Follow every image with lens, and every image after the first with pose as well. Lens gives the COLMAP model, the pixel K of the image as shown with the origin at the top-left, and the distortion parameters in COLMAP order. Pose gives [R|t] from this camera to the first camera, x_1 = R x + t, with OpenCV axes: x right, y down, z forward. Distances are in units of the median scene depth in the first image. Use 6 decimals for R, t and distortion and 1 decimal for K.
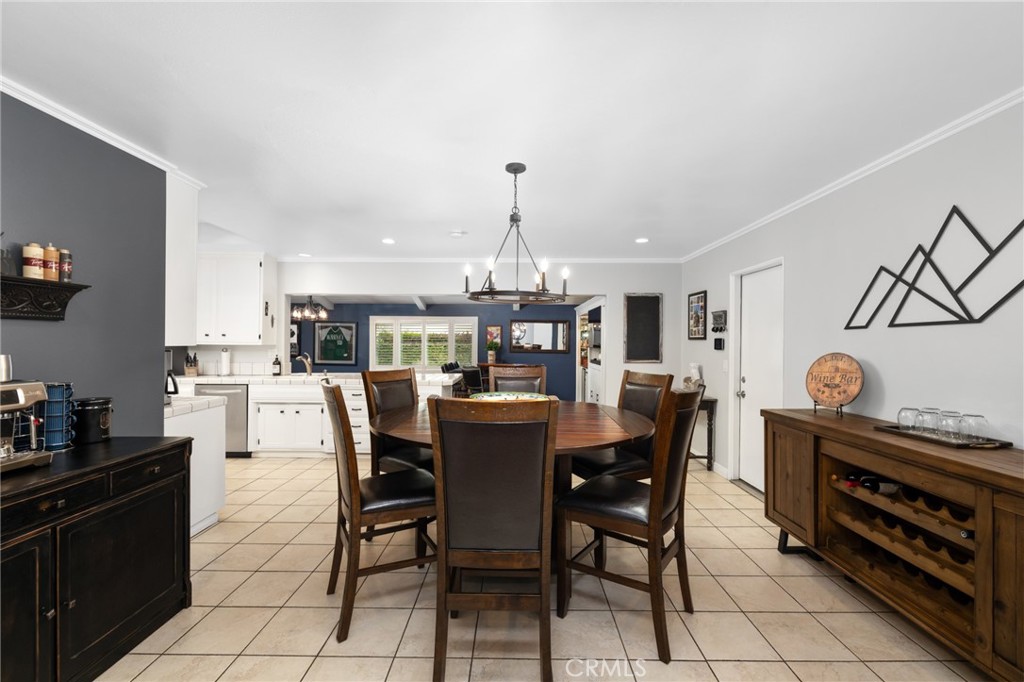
lens RADIAL K [[431.4, 0, 521.8], [0, 431.4, 342.8], [0, 0, 1]] dist [-0.002431, 0.001319]
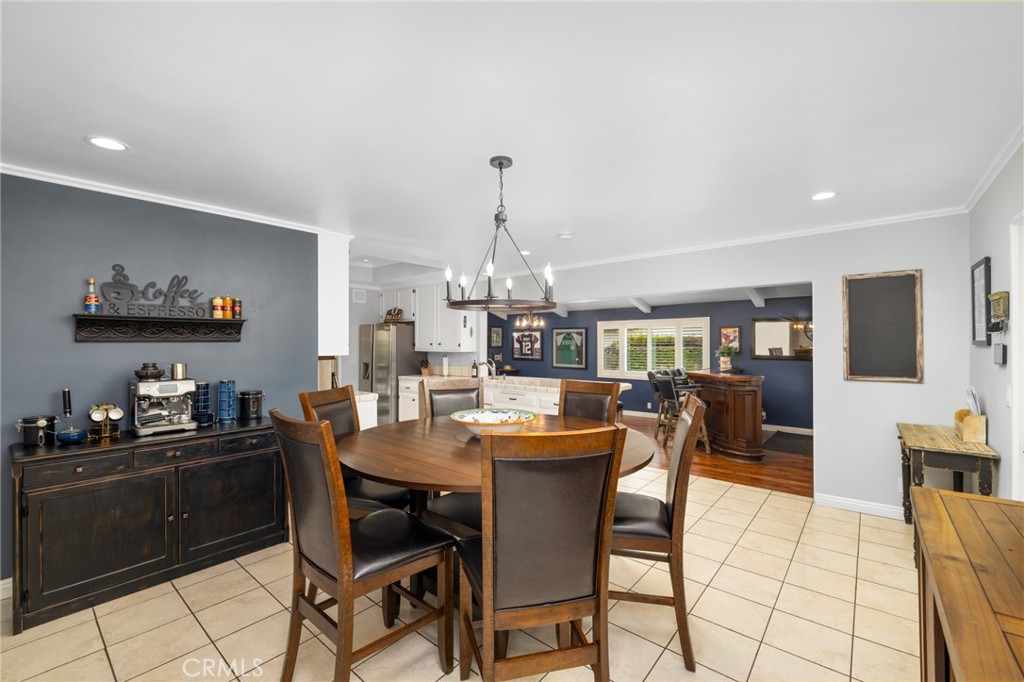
lens RADIAL K [[431.4, 0, 515.3], [0, 431.4, 340.8], [0, 0, 1]] dist [-0.002431, 0.001319]
pose [[0.760593, -0.013068, -0.649097, 0.292414], [0.007333, 0.999907, -0.011539, -0.010695], [0.649188, 0.004017, 0.760618, 0.165021]]
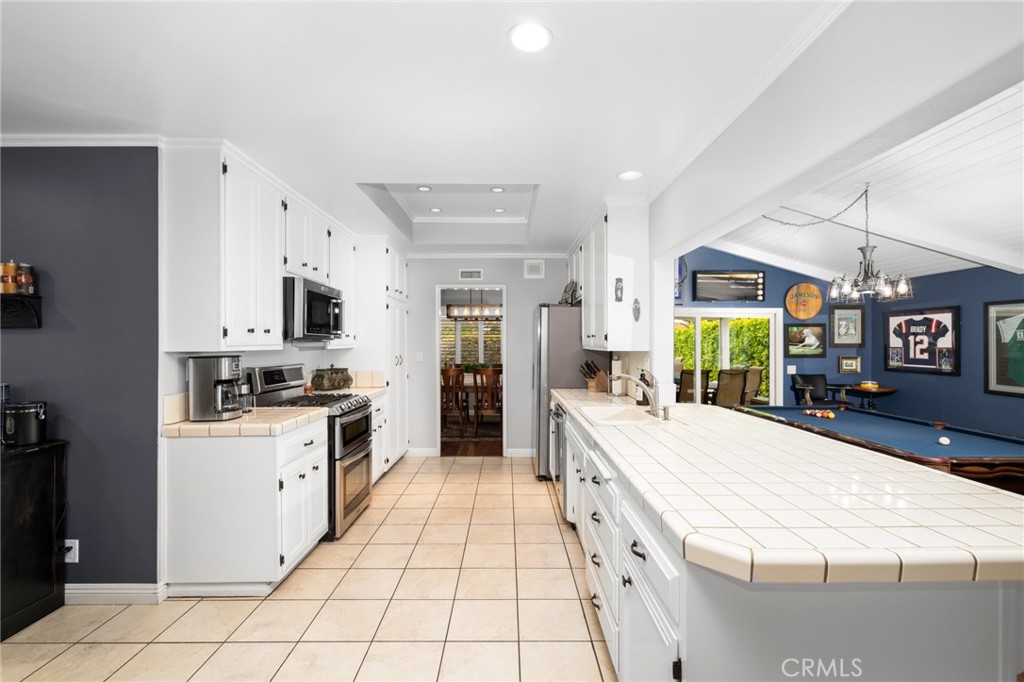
lens RADIAL K [[450.7, 0, 513.6], [0, 450.7, 343.7], [0, 0, 1]] dist [-0.013096, 0.003039]
pose [[0.002420, -0.005559, -0.999982, 0.026770], [-0.000715, 0.999984, -0.005561, -0.002263], [0.999997, 0.000729, 0.002415, 0.828899]]
